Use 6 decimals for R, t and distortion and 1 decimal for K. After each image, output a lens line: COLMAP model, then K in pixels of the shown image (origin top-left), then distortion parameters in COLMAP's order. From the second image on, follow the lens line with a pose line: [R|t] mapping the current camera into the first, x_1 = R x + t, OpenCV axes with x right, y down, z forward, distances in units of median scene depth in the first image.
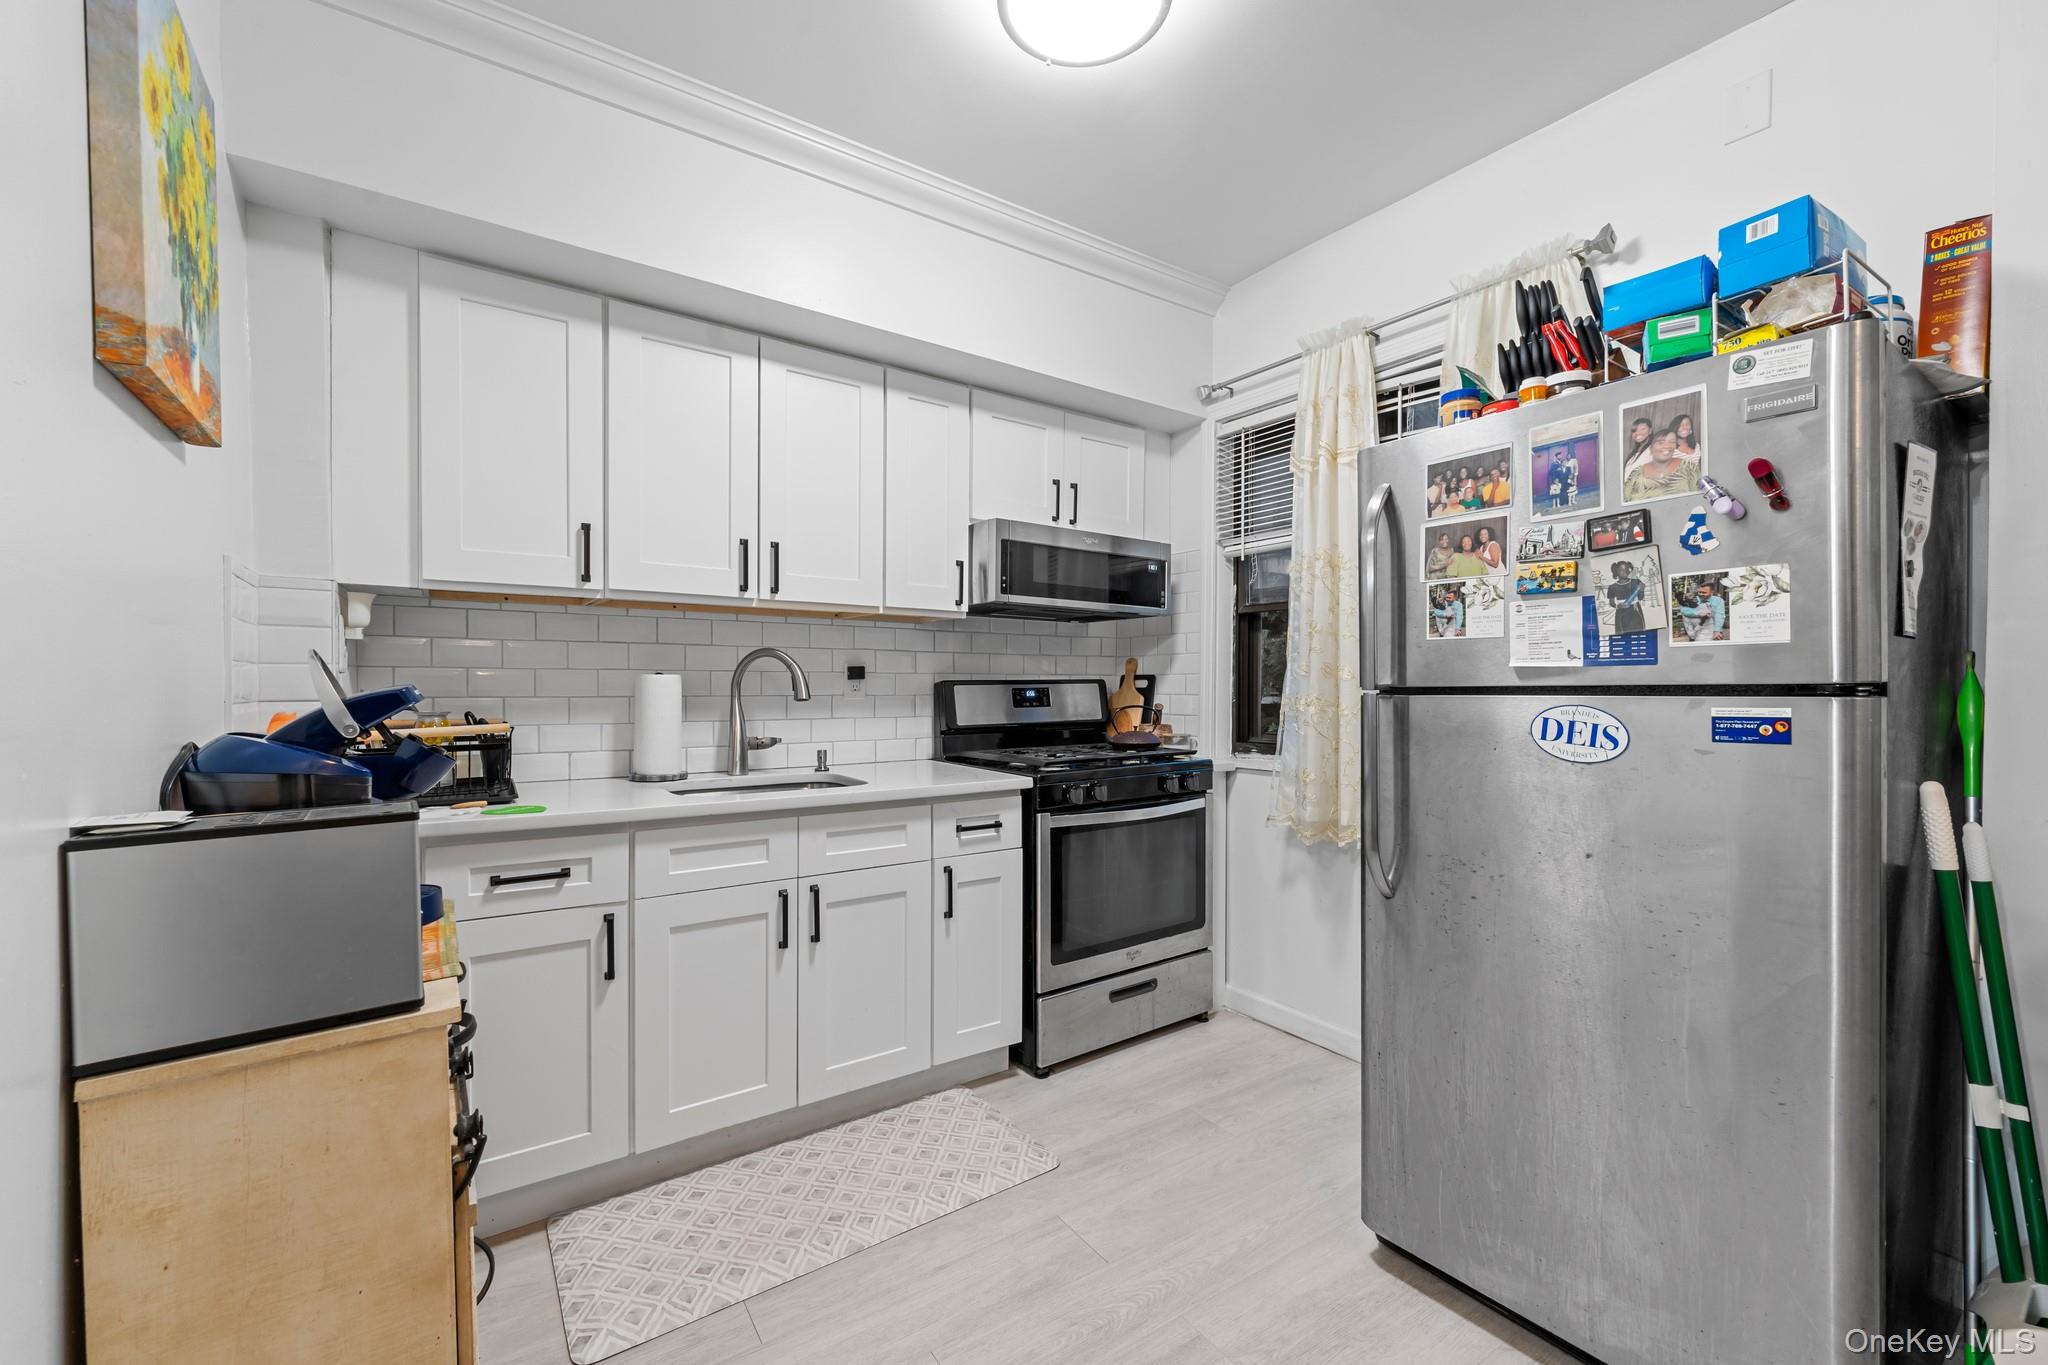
lens RADIAL K [[827.1, 0, 1032.6], [0, 827.1, 693.2], [0, 0, 1]] dist [-0.001781, -0.000620]
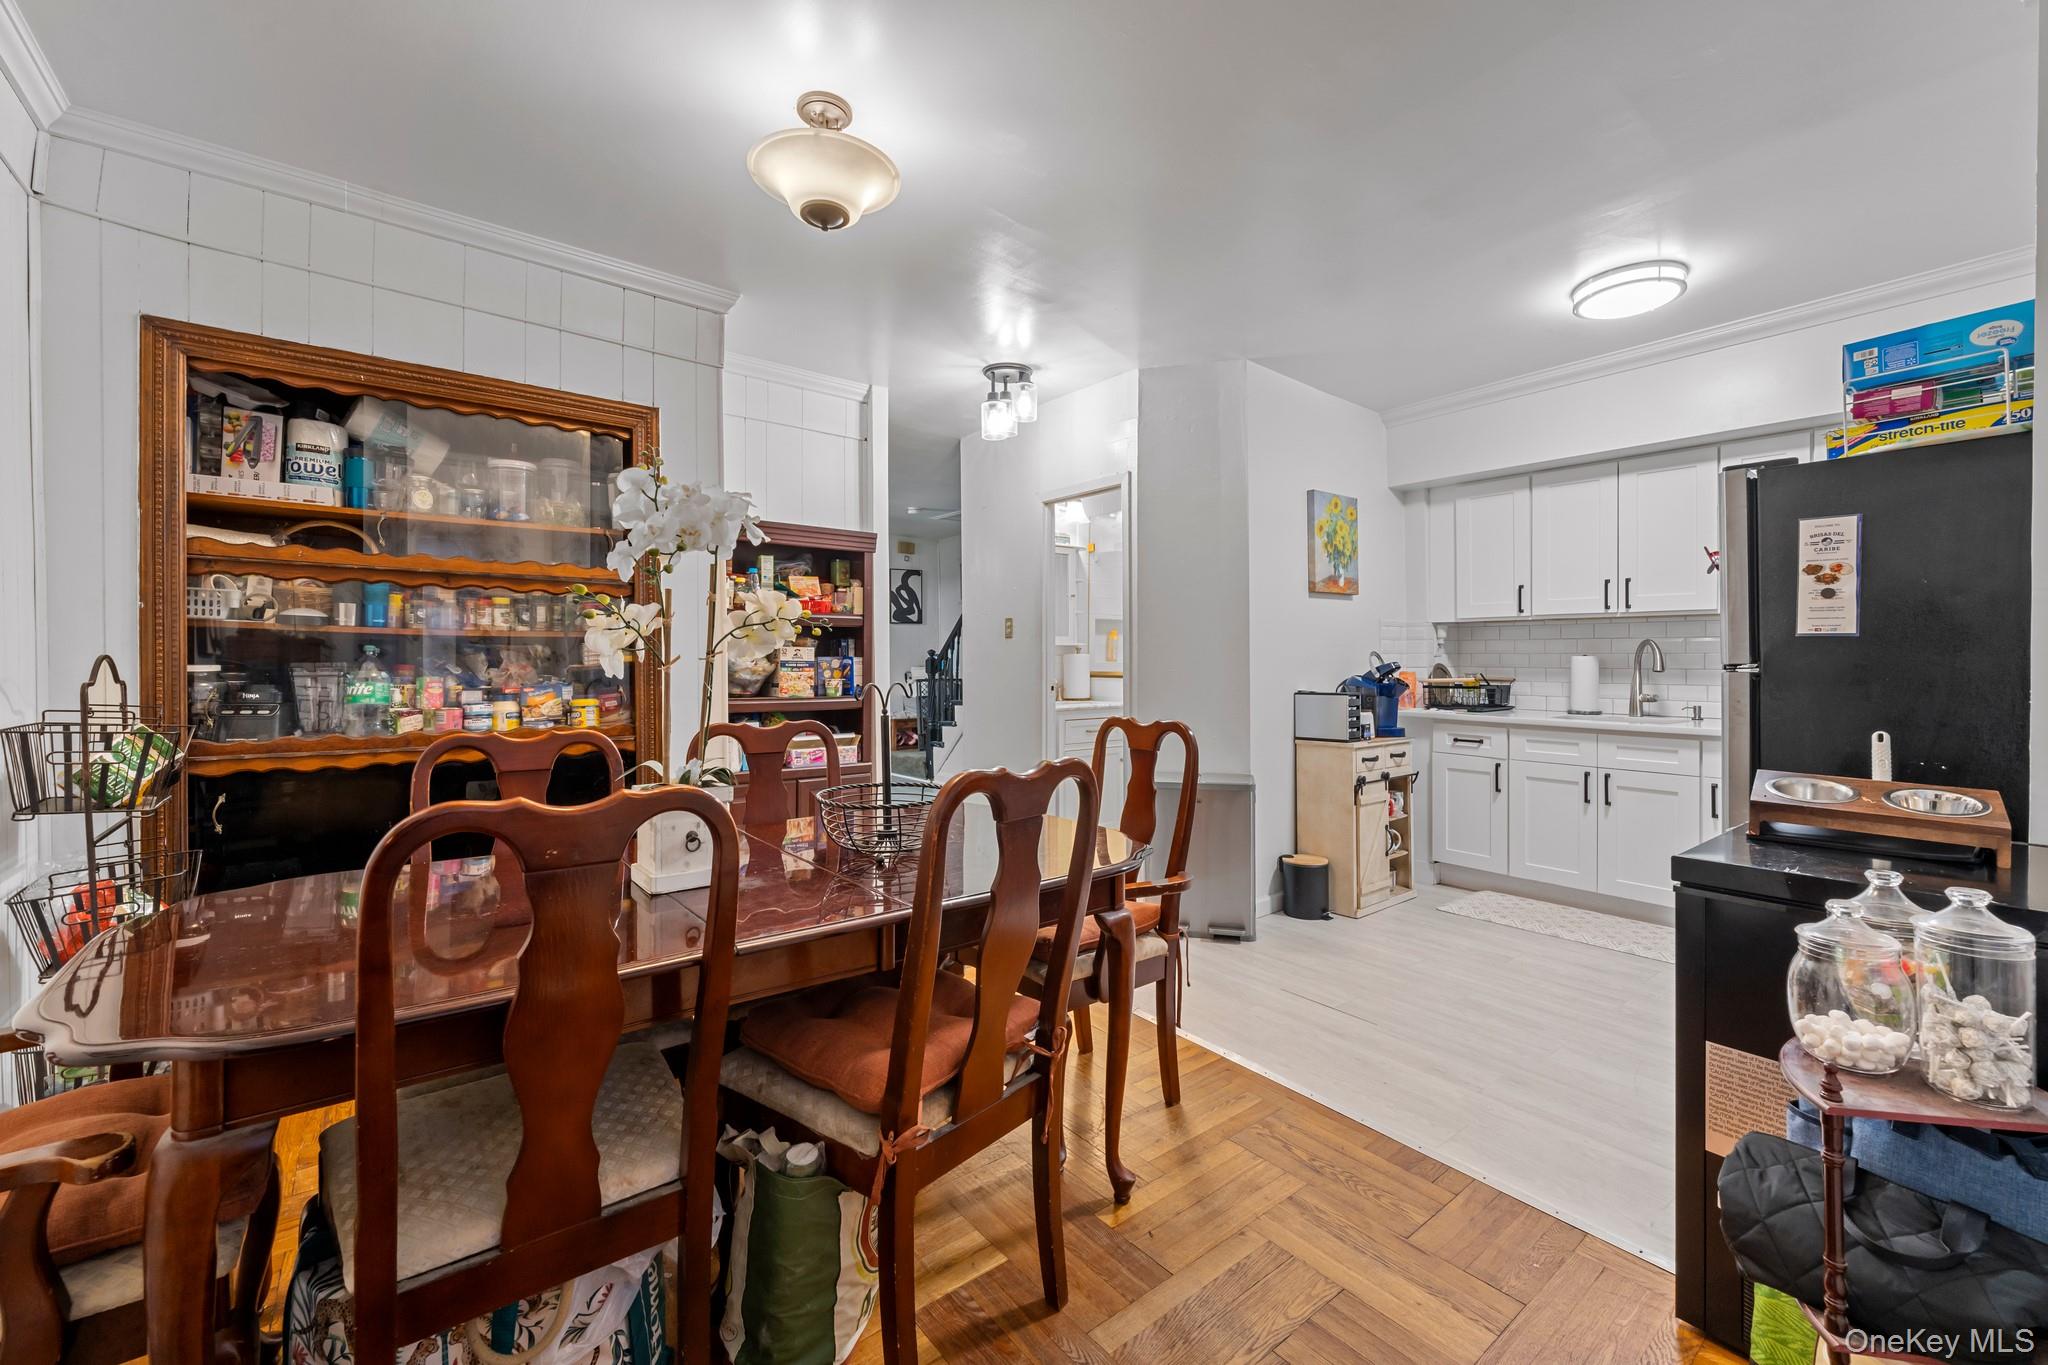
lens RADIAL K [[831.4, 0, 1028.3], [0, 831.4, 656.3], [0, 0, 1]] dist [-0.000279, -0.000025]
pose [[0.054636, -0.001741, -0.998505, 1.232169], [-0.010240, 0.999945, -0.002304, -0.005415], [0.998454, 0.010350, 0.054615, -0.301257]]
